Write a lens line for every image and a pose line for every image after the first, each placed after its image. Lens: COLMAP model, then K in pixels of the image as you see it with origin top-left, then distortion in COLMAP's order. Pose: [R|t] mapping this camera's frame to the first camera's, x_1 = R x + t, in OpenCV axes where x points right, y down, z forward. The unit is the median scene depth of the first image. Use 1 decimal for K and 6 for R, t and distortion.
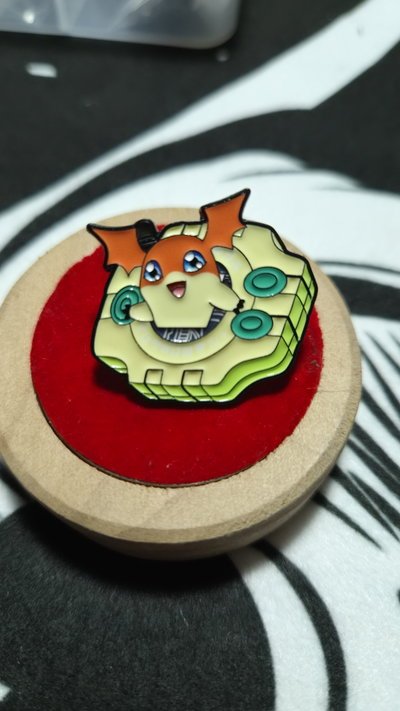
lens RADIAL K [[509.2, 0, 198.0], [0, 509.2, 358.5], [0, 0, 1]] dist [-0.041495, -0.015047]
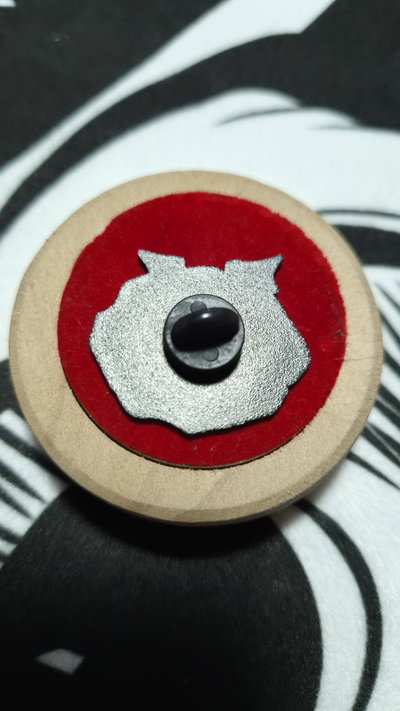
lens RADIAL K [[509.2, 0, 205.4], [0, 509.2, 355.1], [0, 0, 1]] dist [-0.041495, -0.015047]
pose [[0.993418, -0.092184, 0.067992, -0.107183], [0.078987, 0.981177, 0.176218, -0.137280], [-0.082957, -0.169688, 0.982000, 0.002483]]
